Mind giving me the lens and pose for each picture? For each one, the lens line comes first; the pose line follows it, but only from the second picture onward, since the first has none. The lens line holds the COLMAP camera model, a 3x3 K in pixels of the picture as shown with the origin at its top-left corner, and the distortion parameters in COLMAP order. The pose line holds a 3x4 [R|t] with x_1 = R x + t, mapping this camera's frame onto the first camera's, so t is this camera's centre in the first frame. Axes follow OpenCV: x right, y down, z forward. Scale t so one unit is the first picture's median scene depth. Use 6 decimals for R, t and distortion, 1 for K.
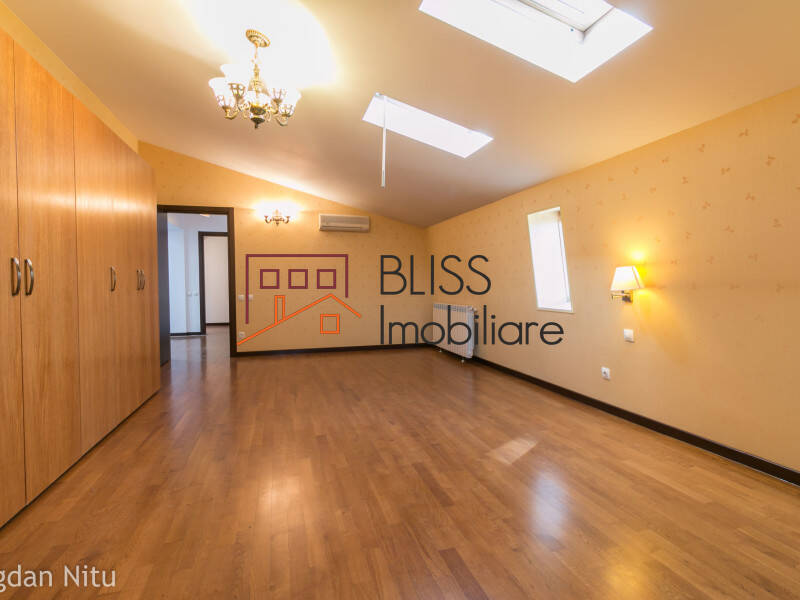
lens RADIAL K [[411.6, 0, 398.4], [0, 411.6, 296.3], [0, 0, 1]] dist [-0.000129, 0.001148]
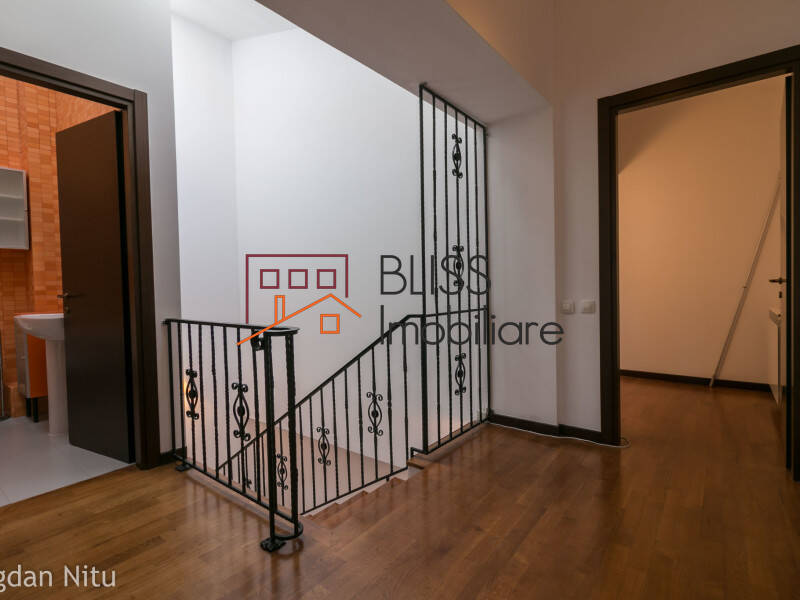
lens RADIAL K [[411.6, 0, 398.4], [0, 411.6, 296.3], [0, 0, 1]] dist [-0.000129, 0.001148]
pose [[0.593651, 0.015540, -0.804572, -0.330587], [0.000623, 0.999804, 0.019770, -0.019215], [0.804722, -0.012238, 0.593525, 0.707265]]
